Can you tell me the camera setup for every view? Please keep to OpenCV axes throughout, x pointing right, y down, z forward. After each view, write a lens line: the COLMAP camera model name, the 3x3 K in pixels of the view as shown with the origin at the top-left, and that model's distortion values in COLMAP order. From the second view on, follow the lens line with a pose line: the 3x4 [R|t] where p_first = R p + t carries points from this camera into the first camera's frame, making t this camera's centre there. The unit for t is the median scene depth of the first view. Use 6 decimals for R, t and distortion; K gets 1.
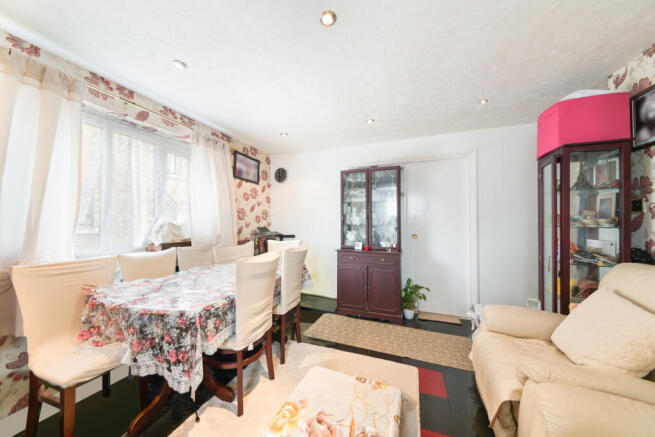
lens RADIAL K [[233.5, 0, 323.7], [0, 233.5, 218.1], [0, 0, 1]] dist [0.014323, -0.000995]
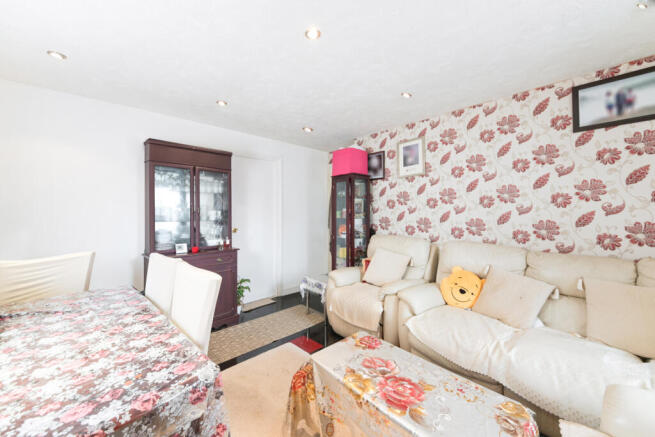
lens RADIAL K [[265.5, 0, 325.0], [0, 265.5, 214.4], [0, 0, 1]] dist [0.018102, -0.001800]
pose [[0.406923, -0.007306, 0.913433, -0.519519], [-0.005030, 0.999935, 0.010238, -0.007900], [-0.913449, -0.008760, 0.406860, 0.218490]]
